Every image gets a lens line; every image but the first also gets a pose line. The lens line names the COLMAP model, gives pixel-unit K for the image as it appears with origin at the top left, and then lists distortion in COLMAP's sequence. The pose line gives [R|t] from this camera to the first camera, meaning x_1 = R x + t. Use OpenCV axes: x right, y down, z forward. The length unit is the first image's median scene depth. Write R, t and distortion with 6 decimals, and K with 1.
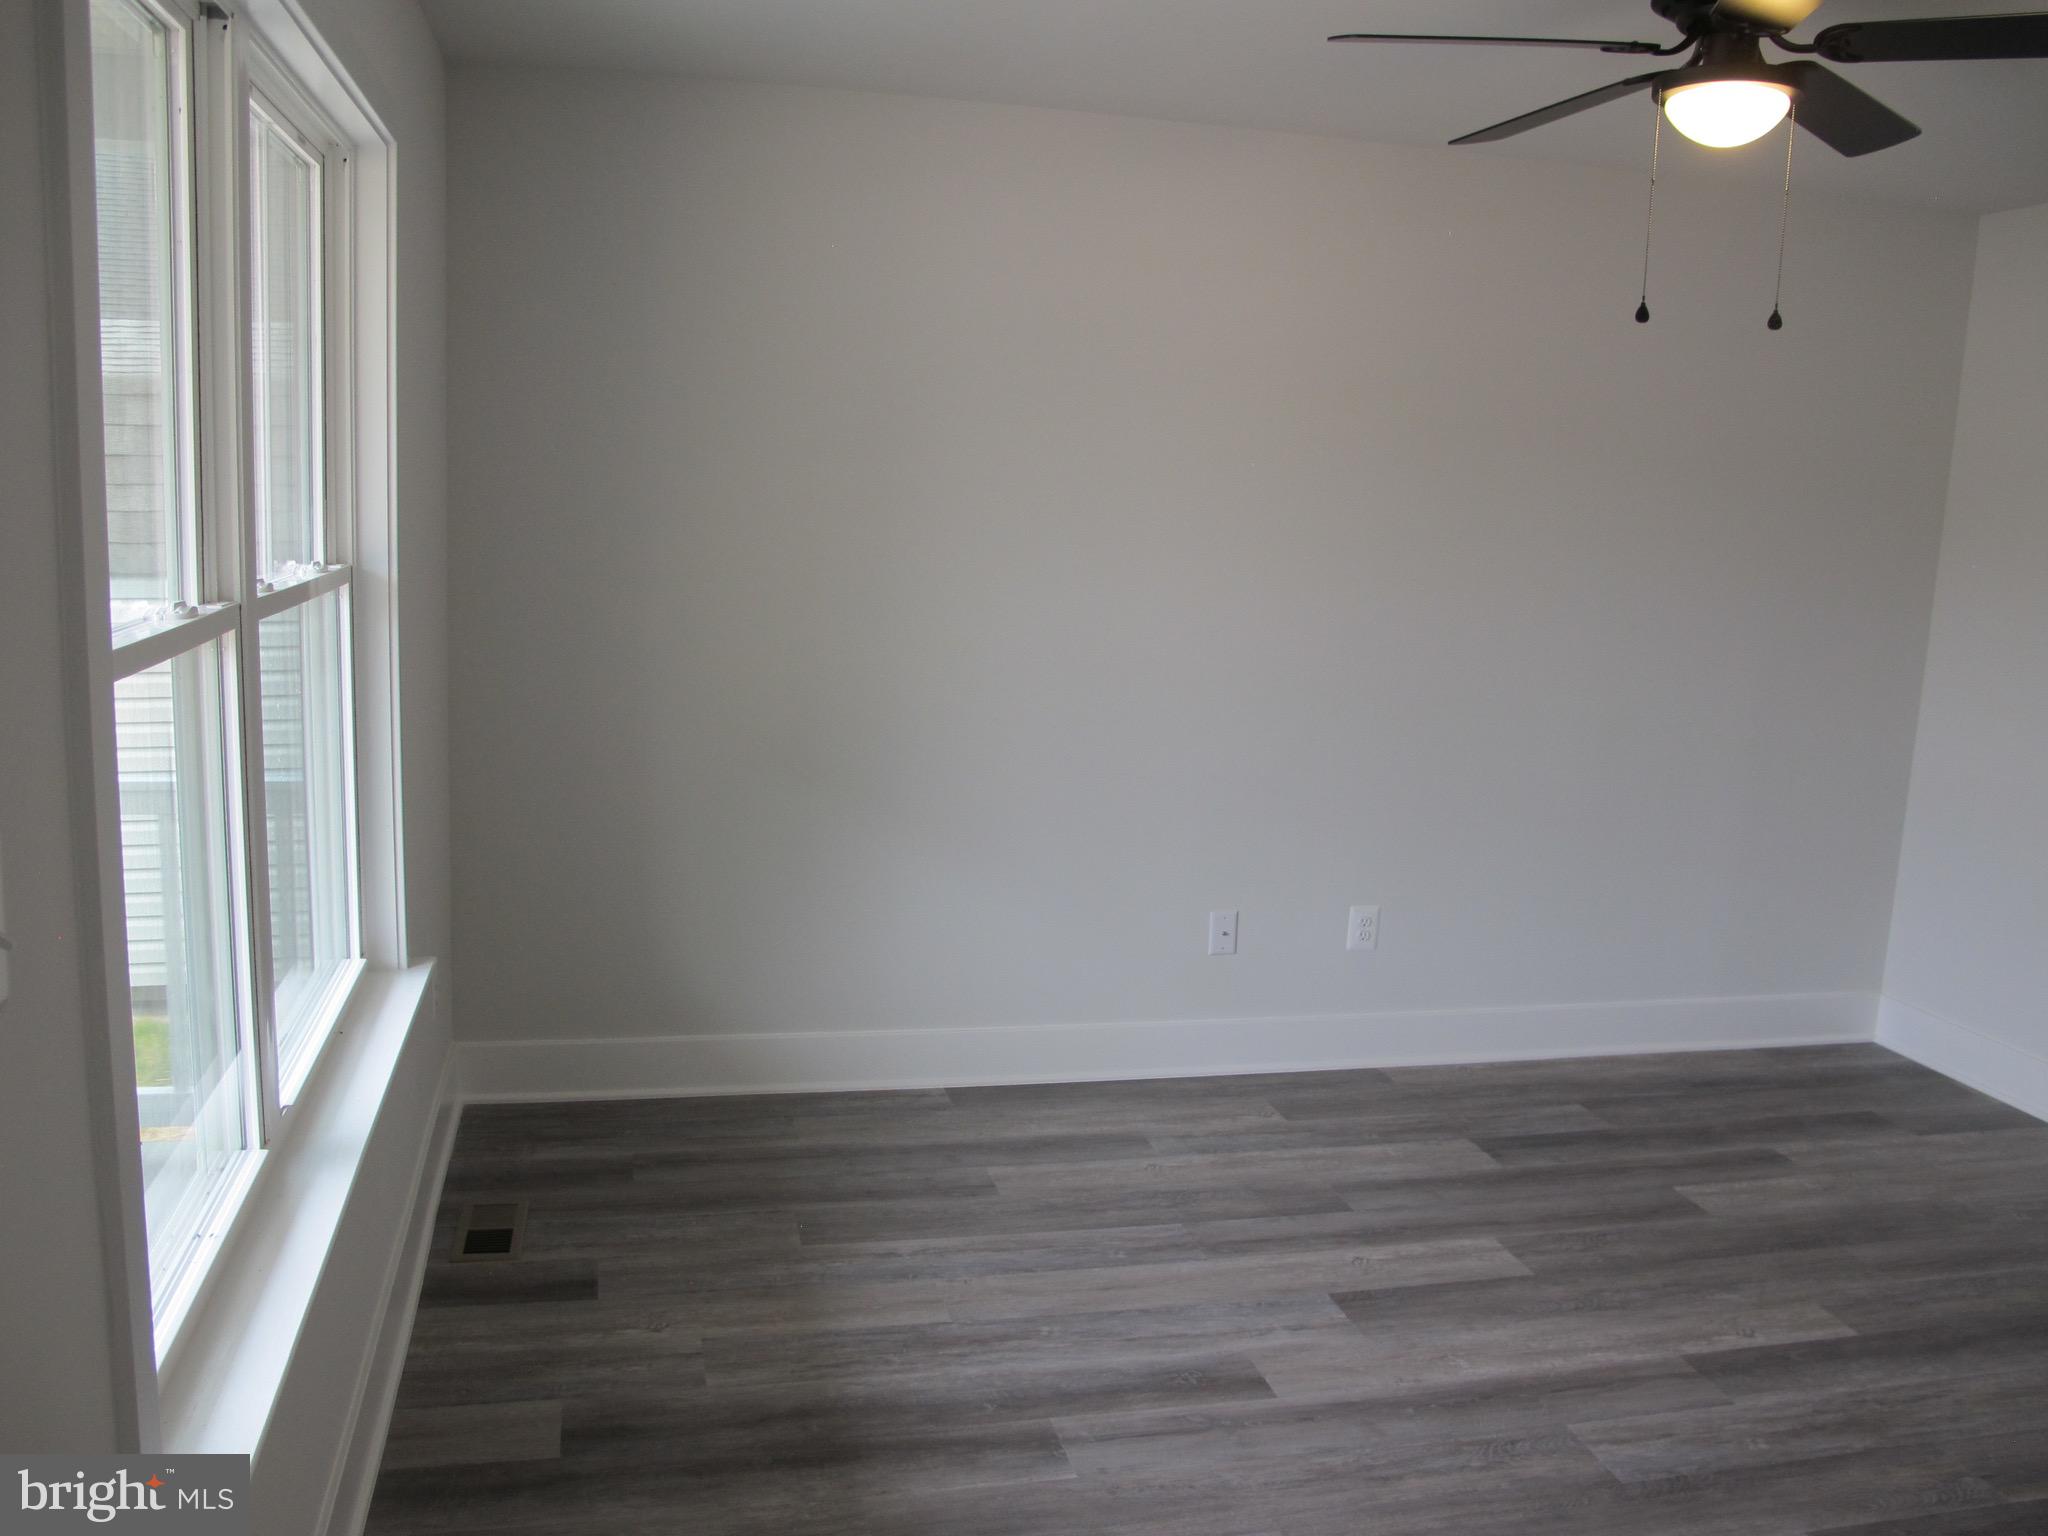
lens RADIAL K [[1729.8, 0, 1017.6], [0, 1729.8, 787.2], [0, 0, 1]] dist [-0.154069, 0.118237]
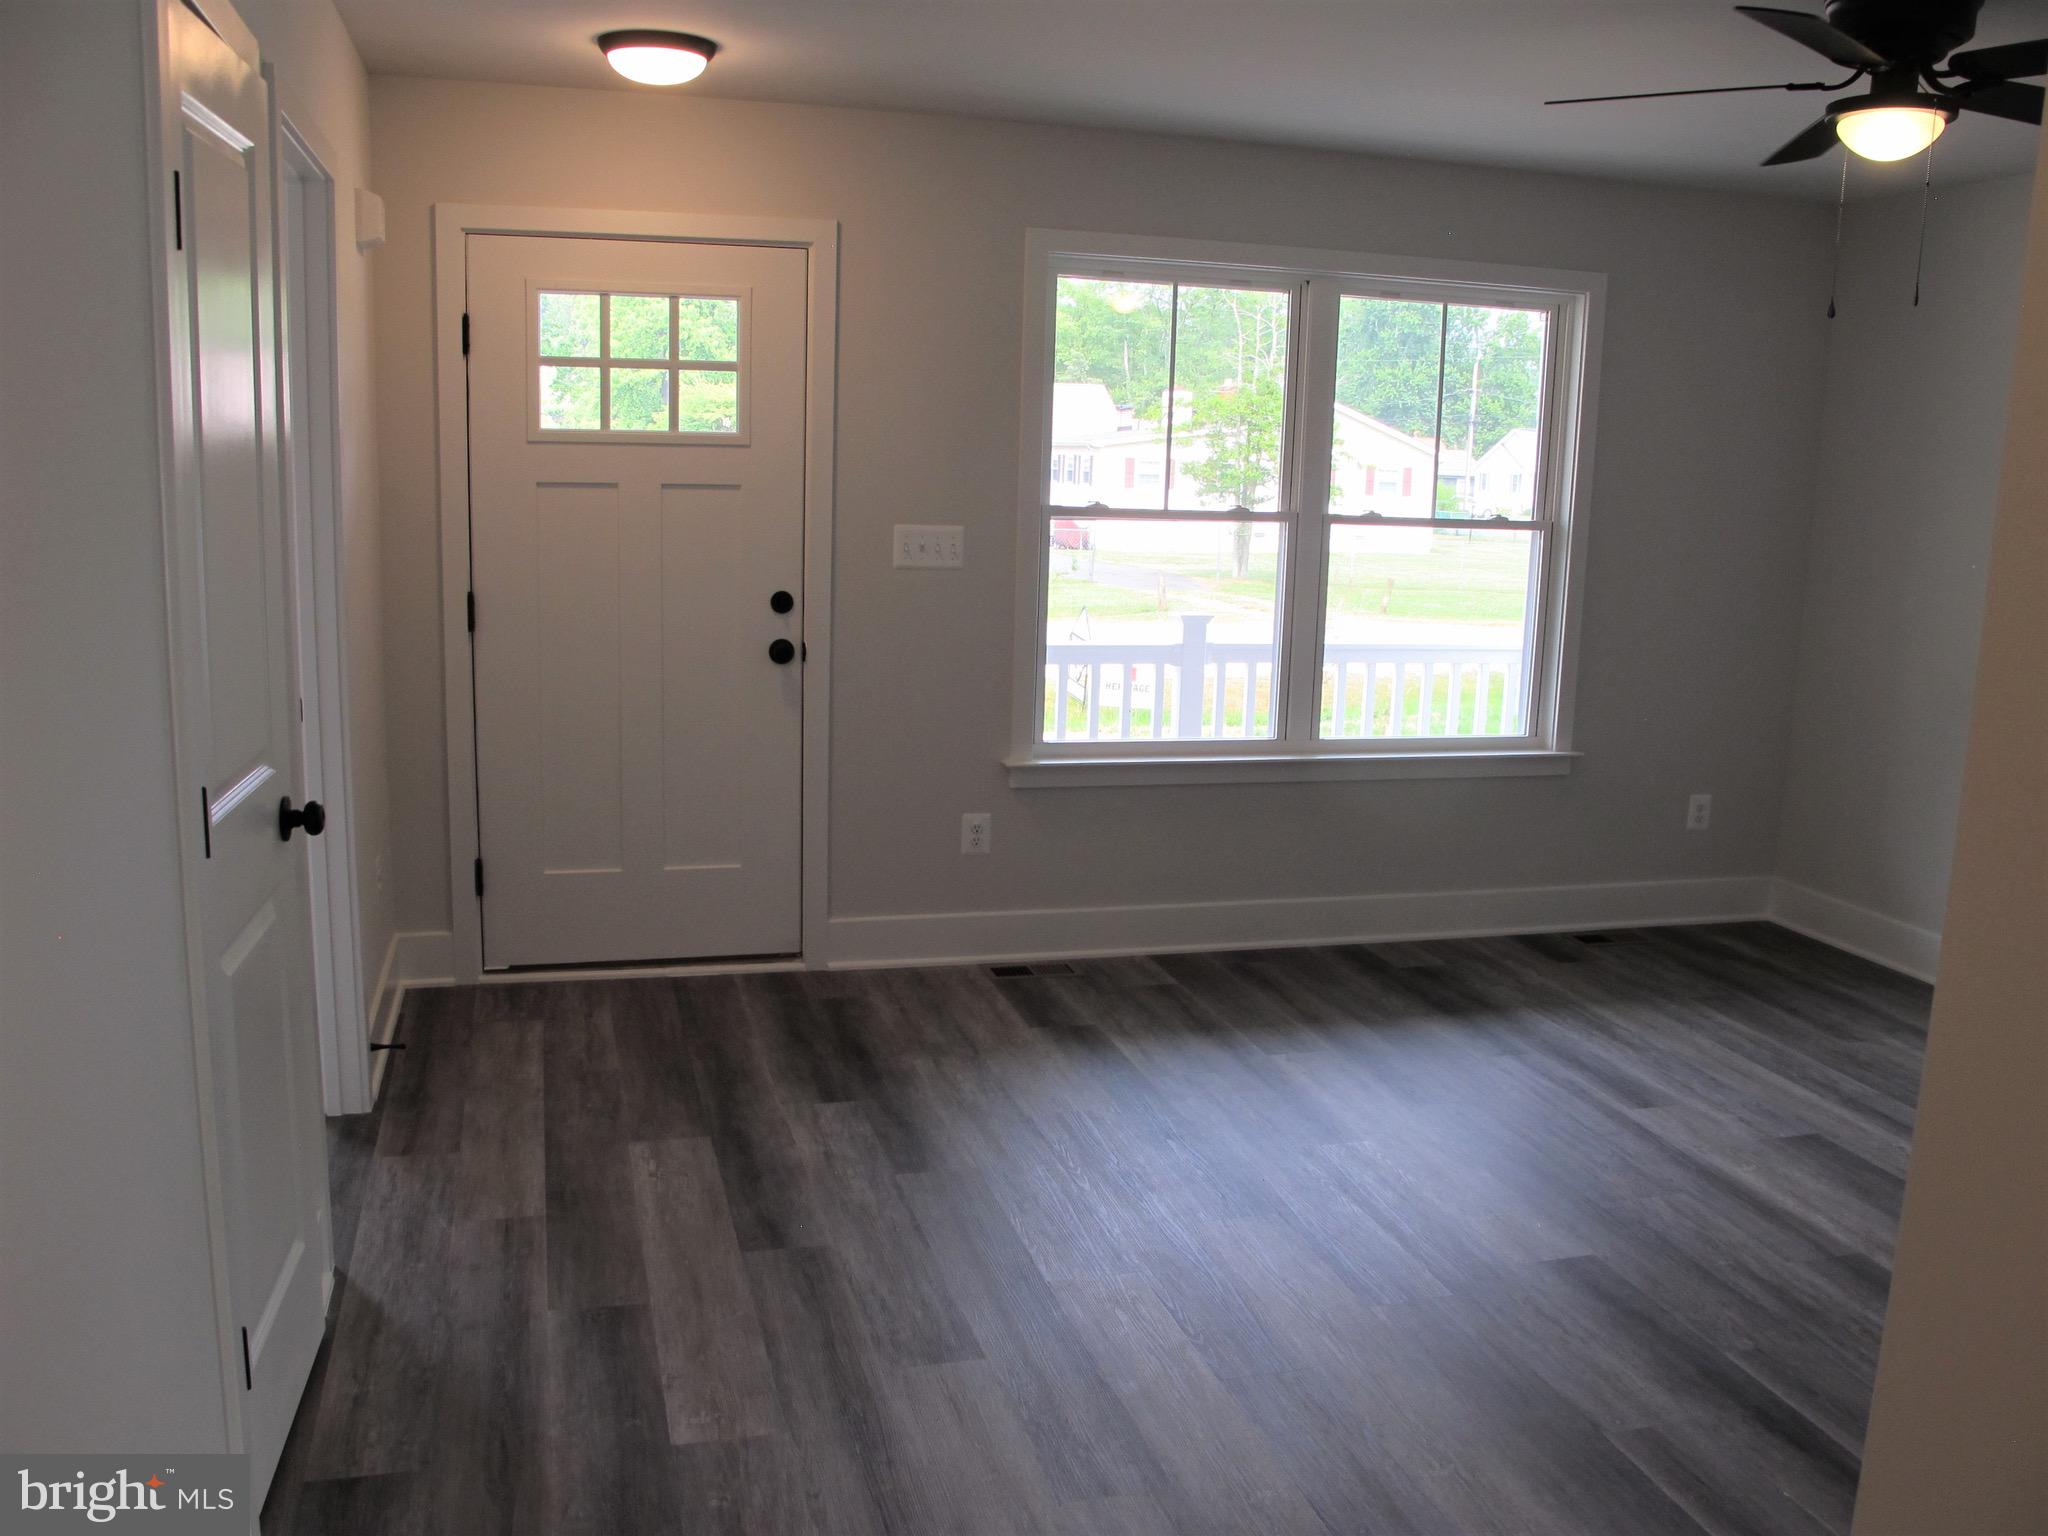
lens RADIAL K [[1729.8, 0, 1017.6], [0, 1729.8, 787.2], [0, 0, 1]] dist [-0.154069, 0.118237]
pose [[0.045969, 0.151048, -0.987457, 1.302482], [-0.210094, 0.967854, 0.138269, 0.018503], [0.976600, 0.201103, 0.076226, 0.318615]]
